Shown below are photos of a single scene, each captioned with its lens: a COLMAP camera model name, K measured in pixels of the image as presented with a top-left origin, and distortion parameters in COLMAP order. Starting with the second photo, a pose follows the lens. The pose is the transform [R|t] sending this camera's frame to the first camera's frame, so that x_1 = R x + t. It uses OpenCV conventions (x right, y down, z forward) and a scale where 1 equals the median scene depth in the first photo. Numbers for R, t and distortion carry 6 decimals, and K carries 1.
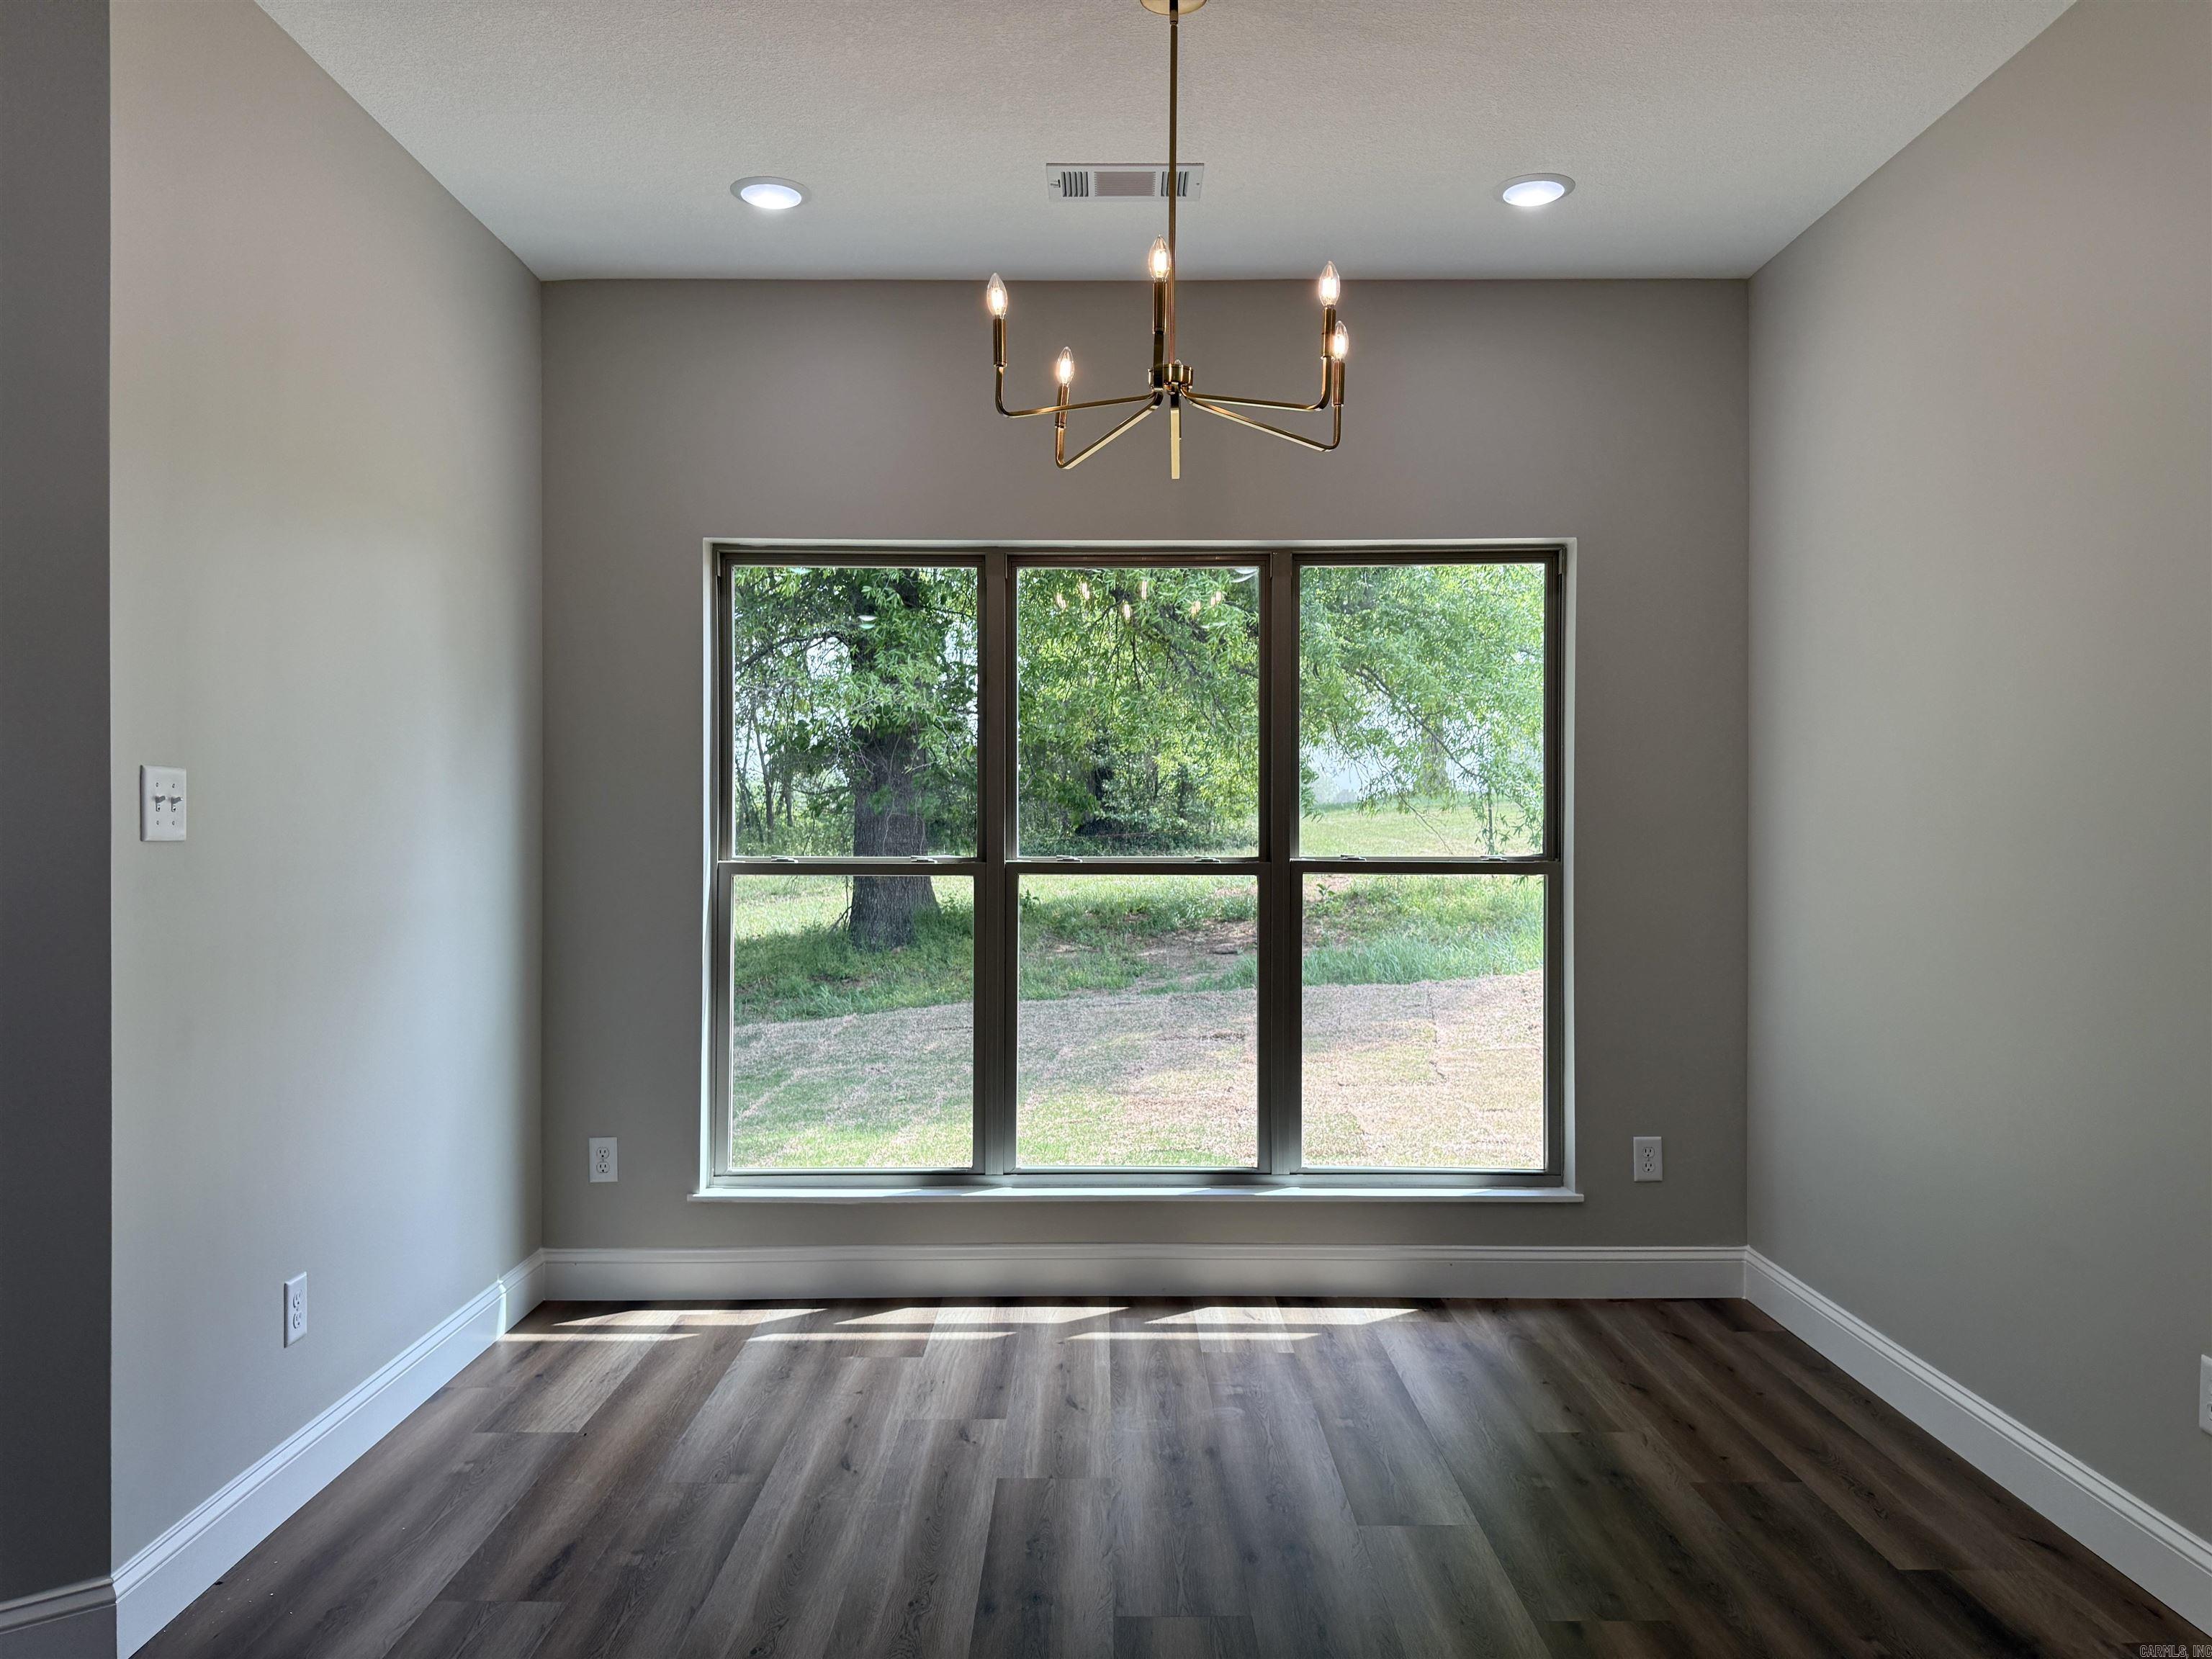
lens RADIAL K [[1645.4, 0, 1152.2], [0, 1645.4, 829.1], [0, 0, 1]] dist [0.136208, -0.197202]
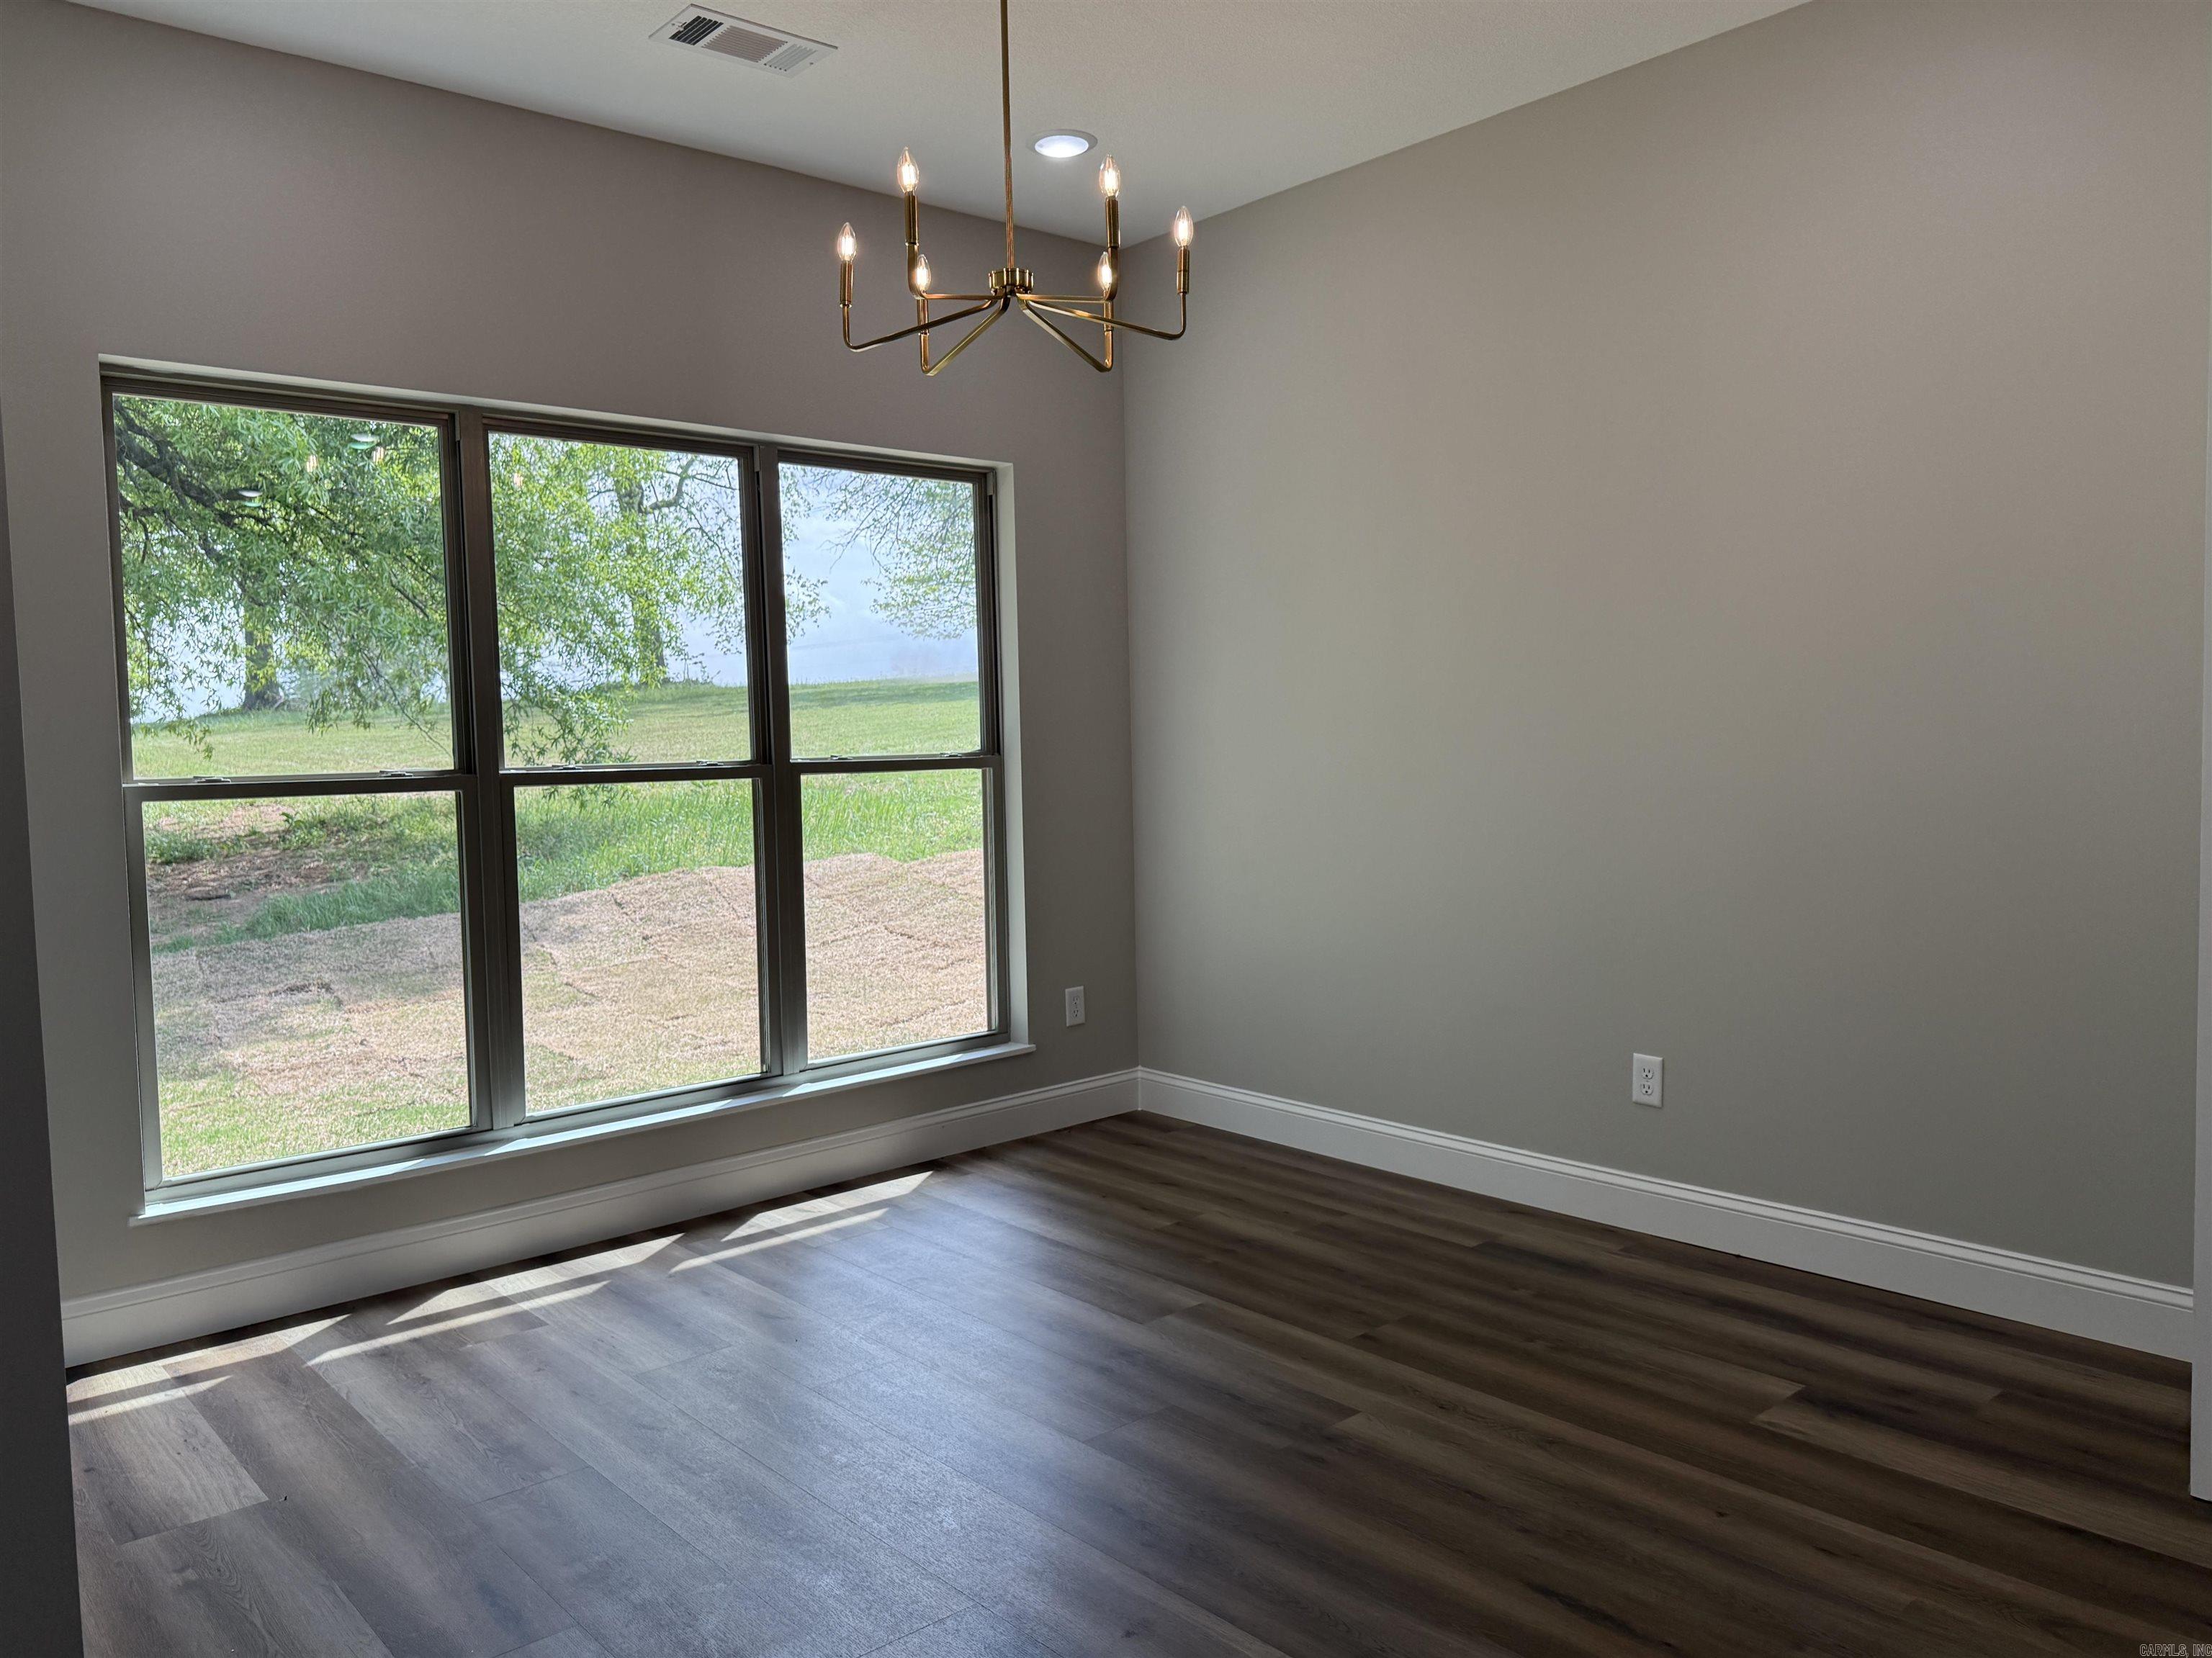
lens RADIAL K [[1645.3, 0, 1152.2], [0, 1645.3, 828.6], [0, 0, 1]] dist [0.136208, -0.197202]
pose [[0.761018, -0.067839, 0.645174, -0.424801], [0.031091, 0.997189, 0.068179, -0.004484], [-0.647986, -0.031826, 0.760987, 0.092884]]
